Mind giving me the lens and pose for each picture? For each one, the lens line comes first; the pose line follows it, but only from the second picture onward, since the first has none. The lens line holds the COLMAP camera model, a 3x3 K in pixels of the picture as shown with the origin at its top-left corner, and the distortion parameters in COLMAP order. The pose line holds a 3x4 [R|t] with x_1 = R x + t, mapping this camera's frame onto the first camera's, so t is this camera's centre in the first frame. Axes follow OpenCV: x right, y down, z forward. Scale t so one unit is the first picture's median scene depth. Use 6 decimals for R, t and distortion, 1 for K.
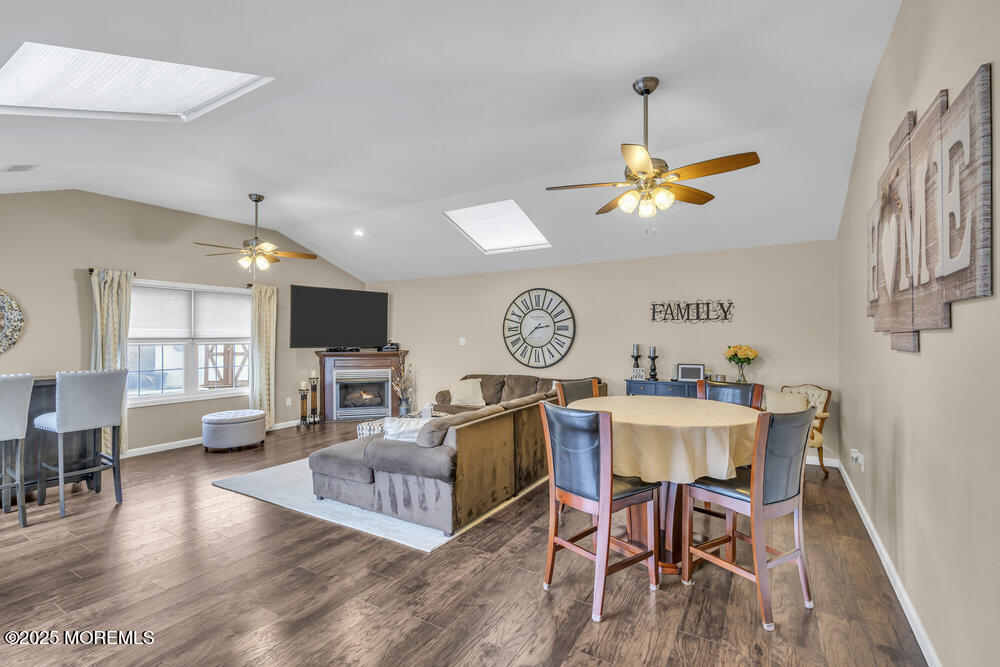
lens RADIAL K [[450.0, 0, 503.5], [0, 450.0, 333.2], [0, 0, 1]] dist [-0.007098, 0.002764]
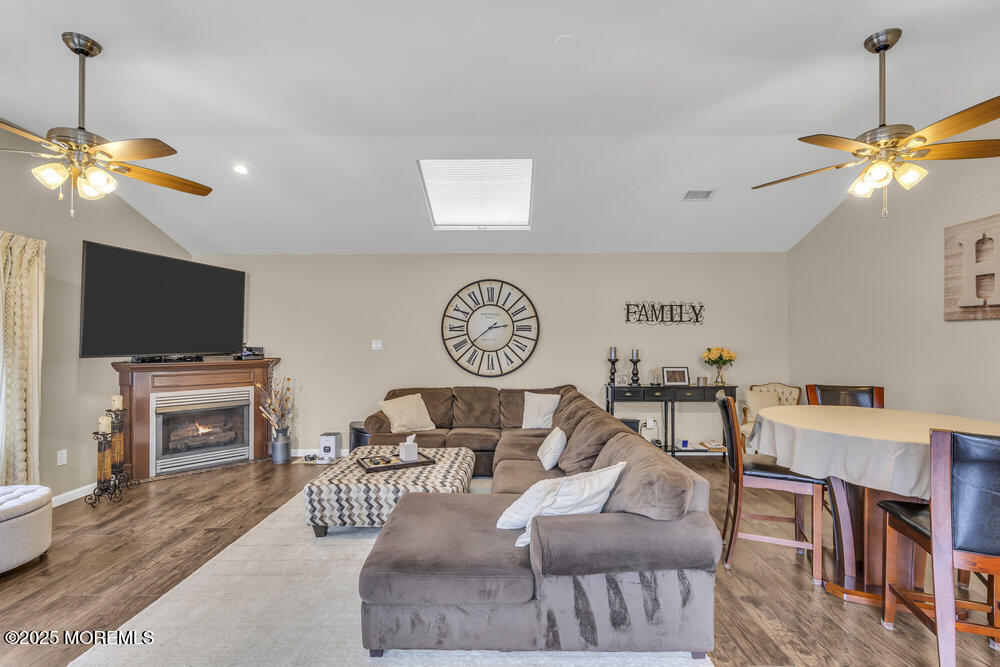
lens RADIAL K [[450.0, 0, 504.0], [0, 450.0, 333.5], [0, 0, 1]] dist [-0.007098, 0.002764]
pose [[0.858562, 0.009683, 0.512618, -0.357143], [-0.006806, 0.999949, -0.007489, 0.005465], [-0.512665, 0.002941, 0.858584, 0.316757]]
